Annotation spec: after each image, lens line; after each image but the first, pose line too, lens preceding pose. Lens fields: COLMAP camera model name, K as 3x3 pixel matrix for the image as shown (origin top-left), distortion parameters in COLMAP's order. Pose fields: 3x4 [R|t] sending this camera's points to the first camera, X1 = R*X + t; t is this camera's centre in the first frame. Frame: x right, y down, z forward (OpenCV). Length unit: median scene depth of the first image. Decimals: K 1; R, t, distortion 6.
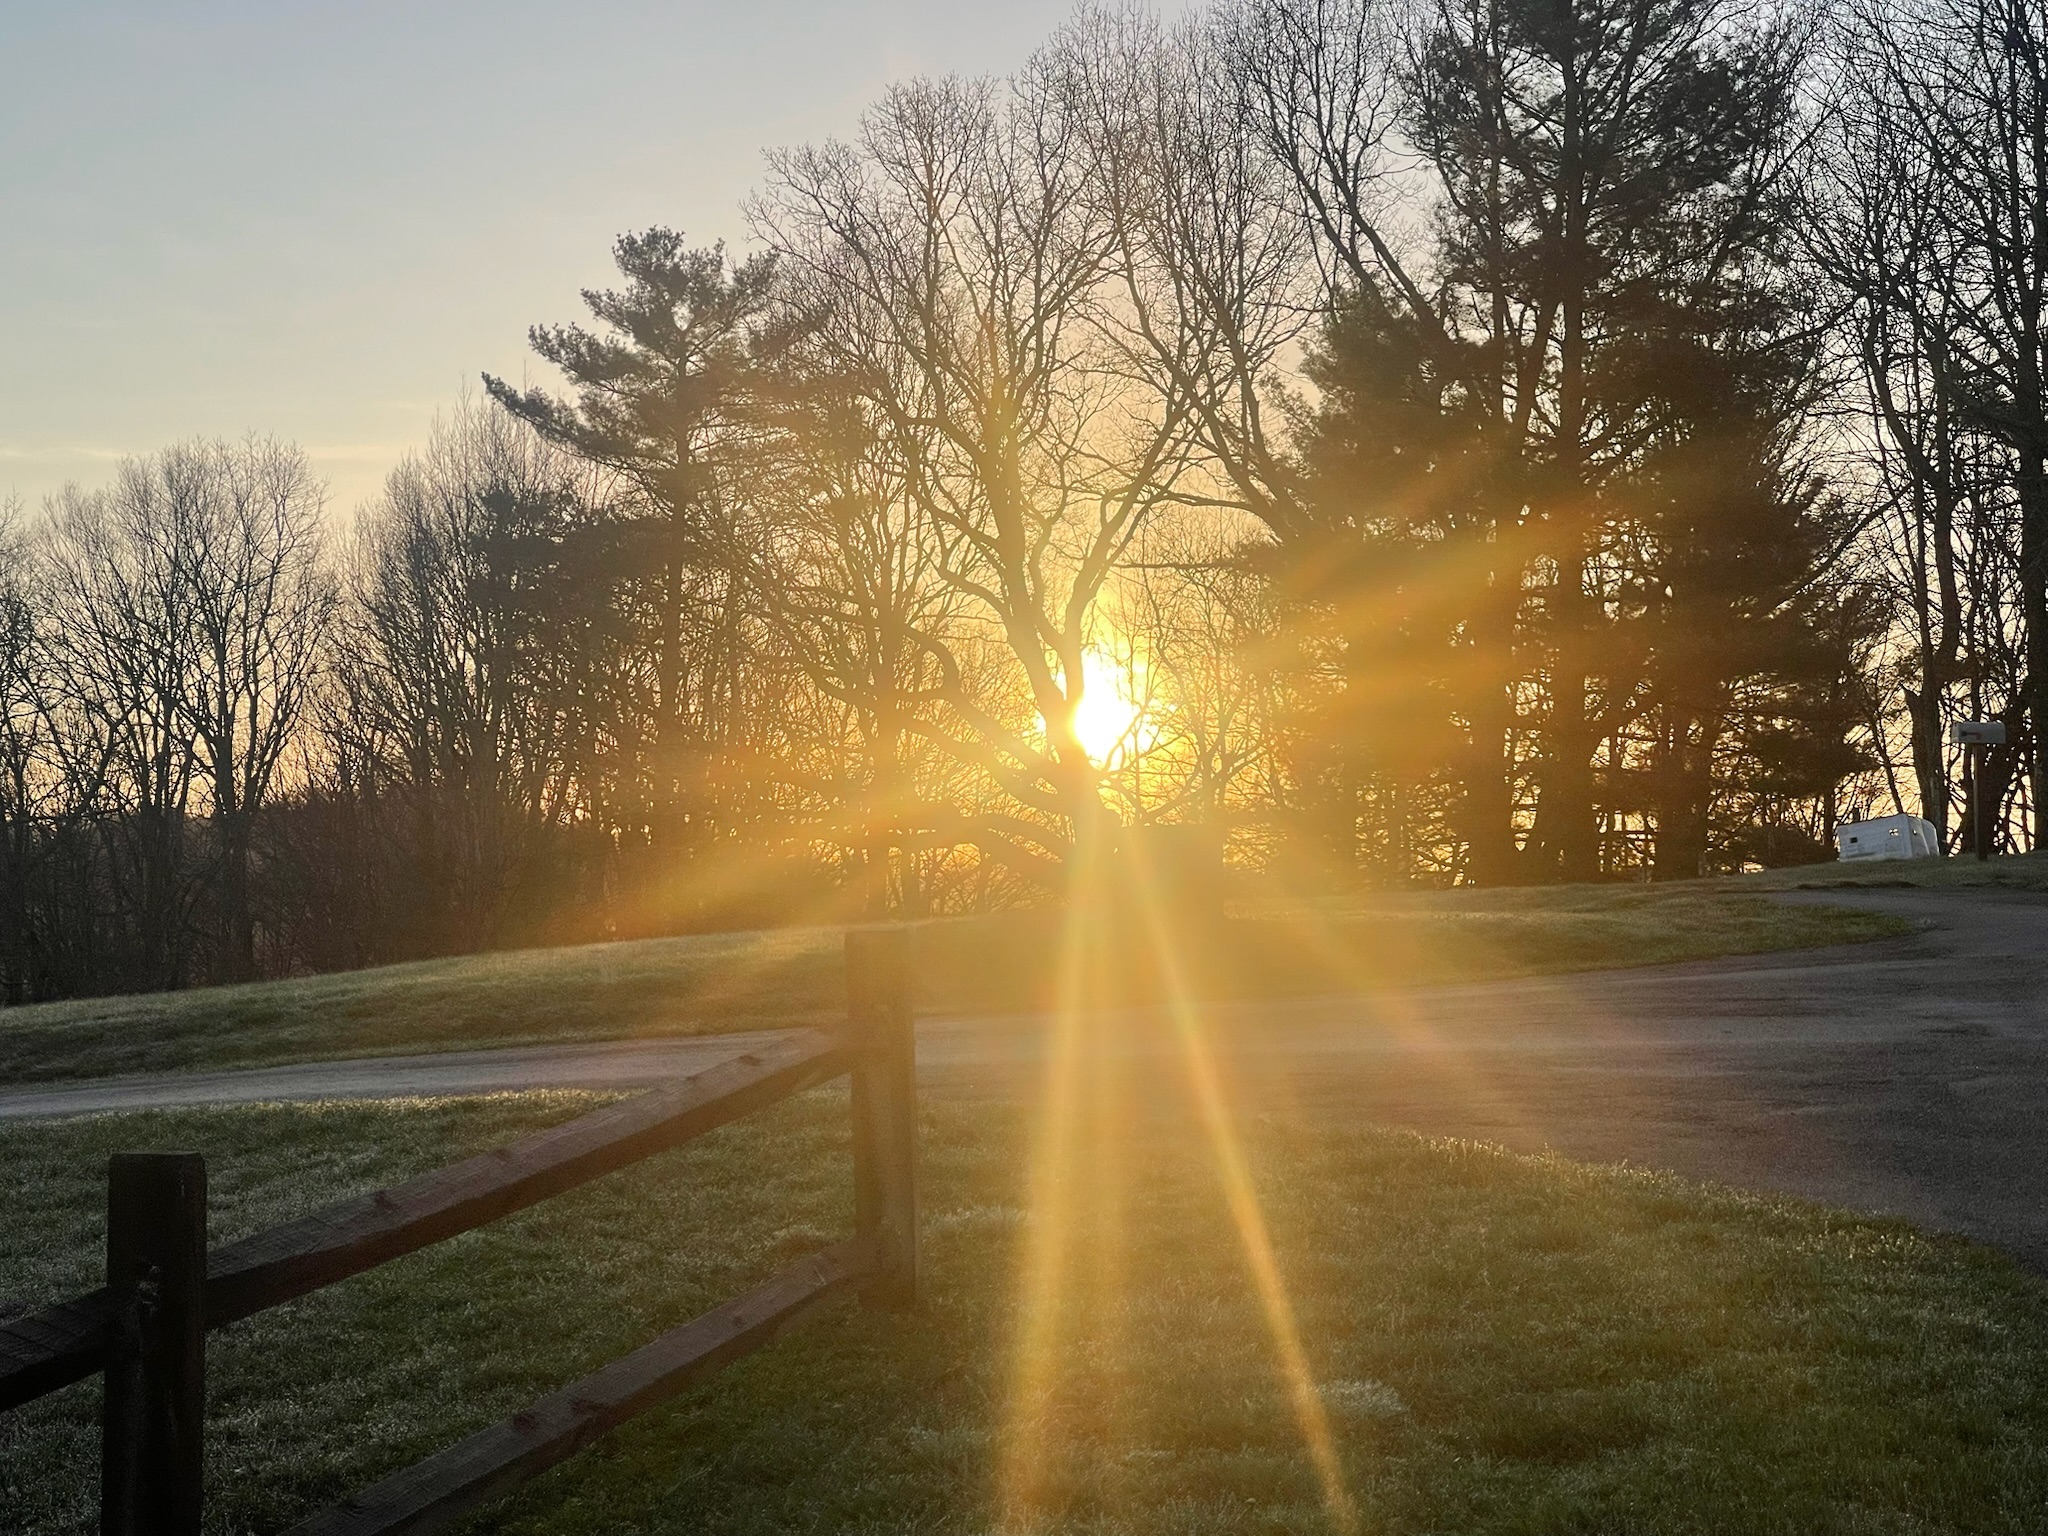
lens RADIAL K [[3794.6, 0, 1024.0], [0, 3794.6, 768.0], [0, 0, 1]] dist [0.185904, -0.078790]
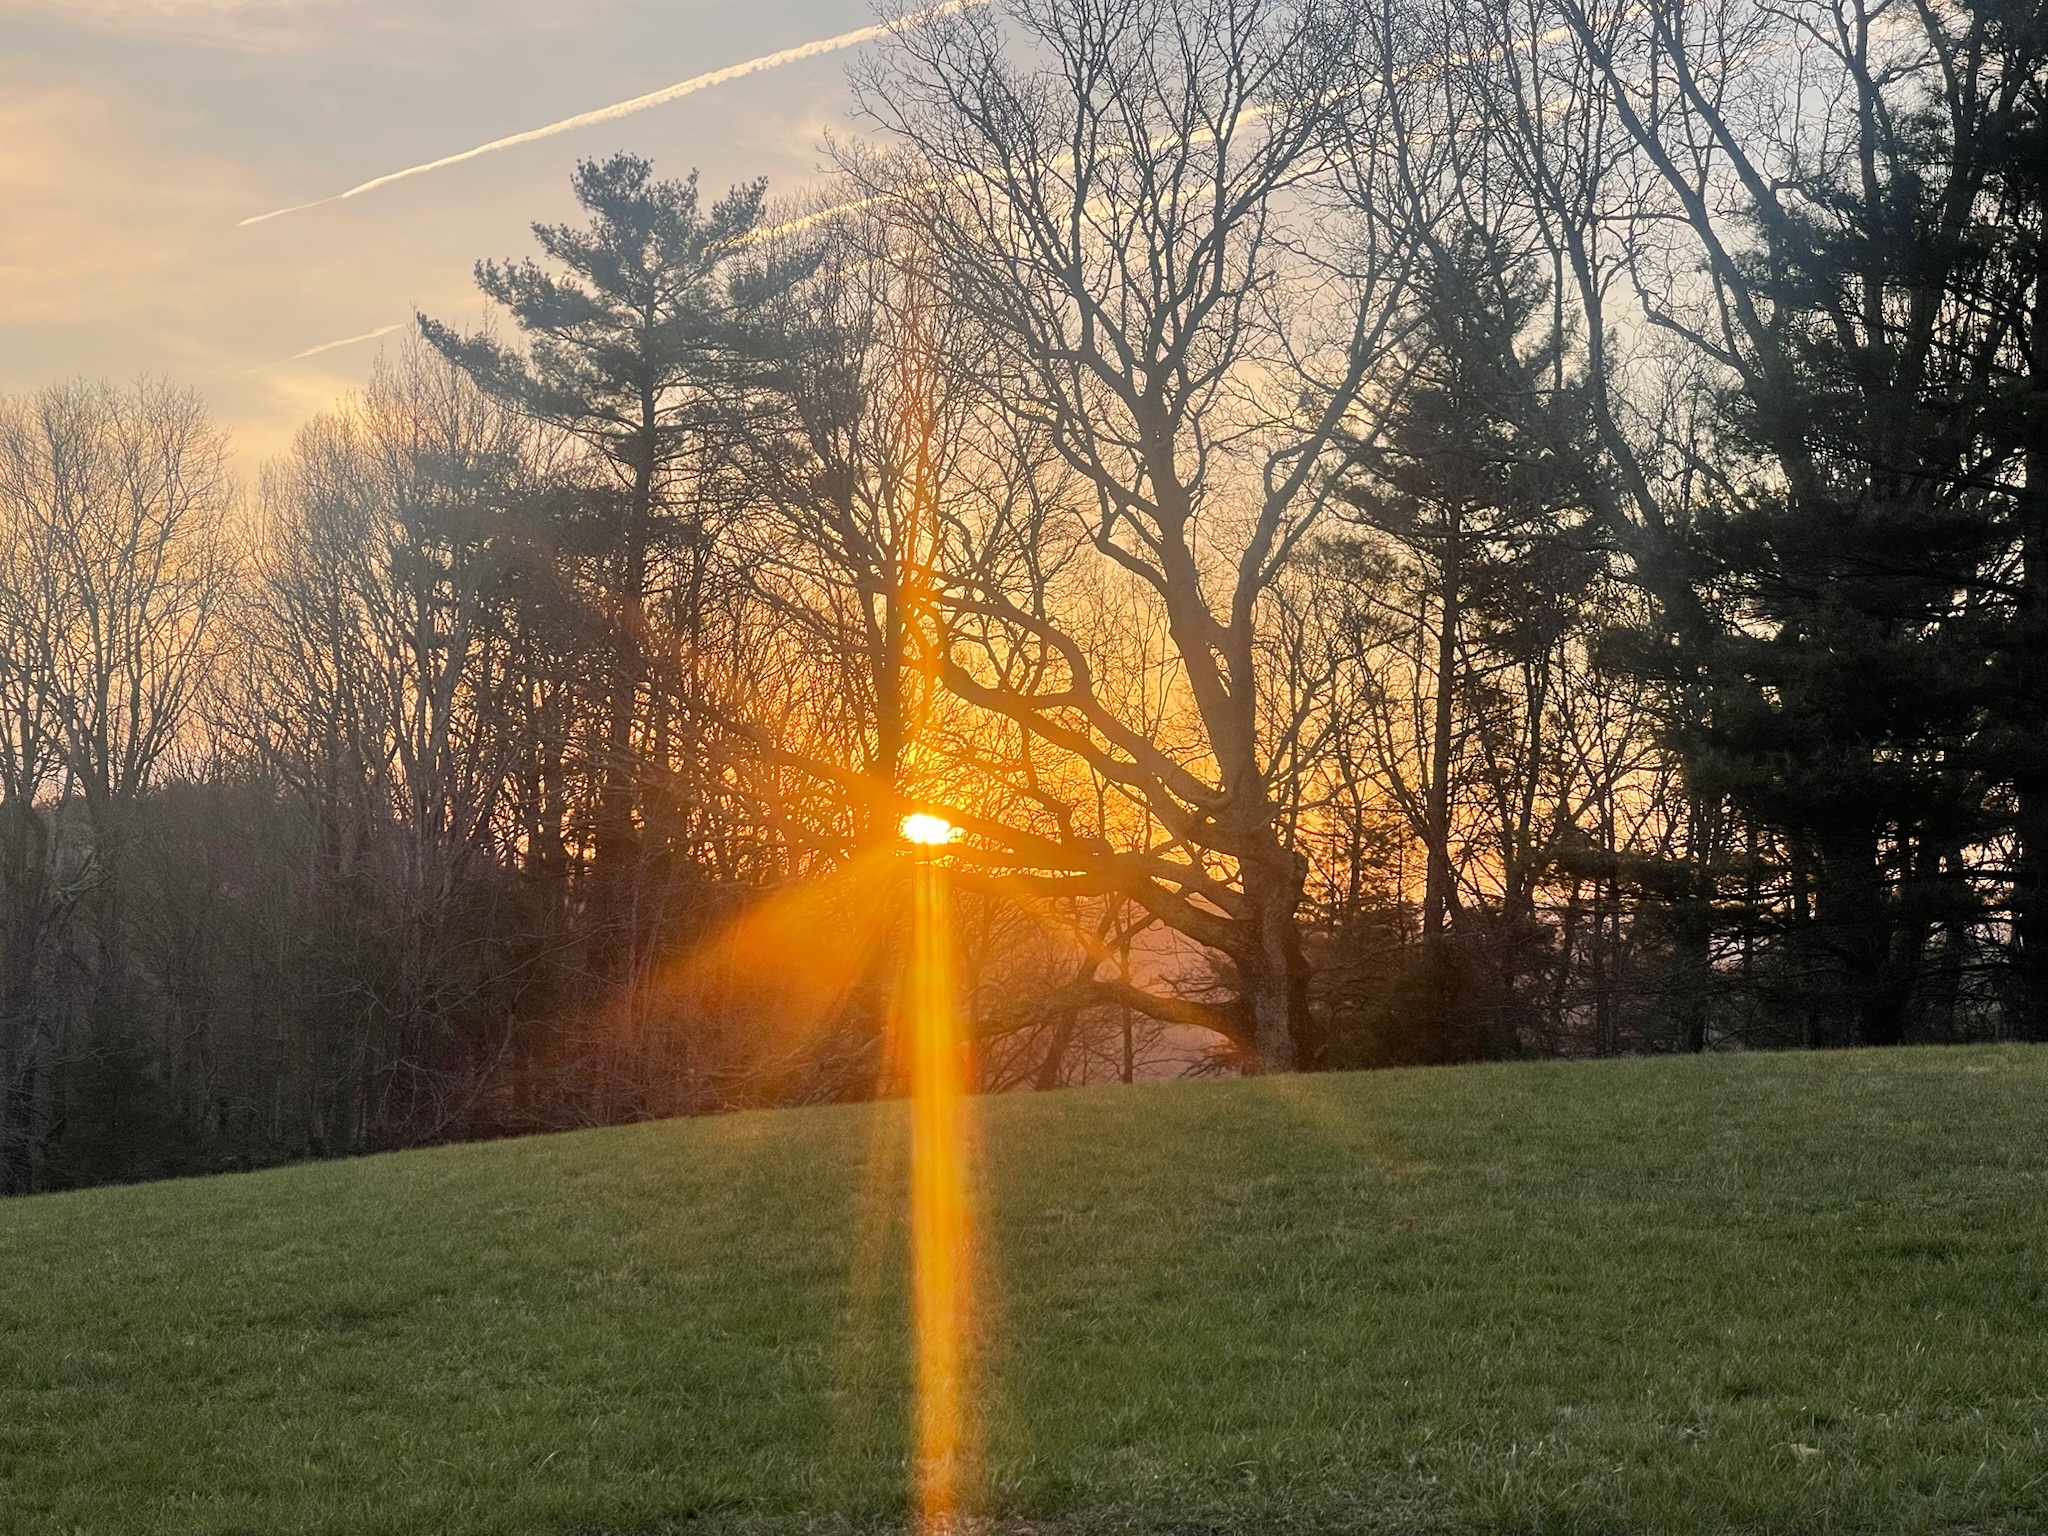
lens RADIAL K [[3794.6, 0, 1024.0], [0, 3794.6, 768.0], [0, 0, 1]] dist [0.185904, -0.078790]
pose [[0.998474, 0.026074, 0.048687, -0.044404], [-0.025911, 0.999656, -0.003975, -0.001232], [-0.048774, 0.002707, 0.998806, 0.131936]]
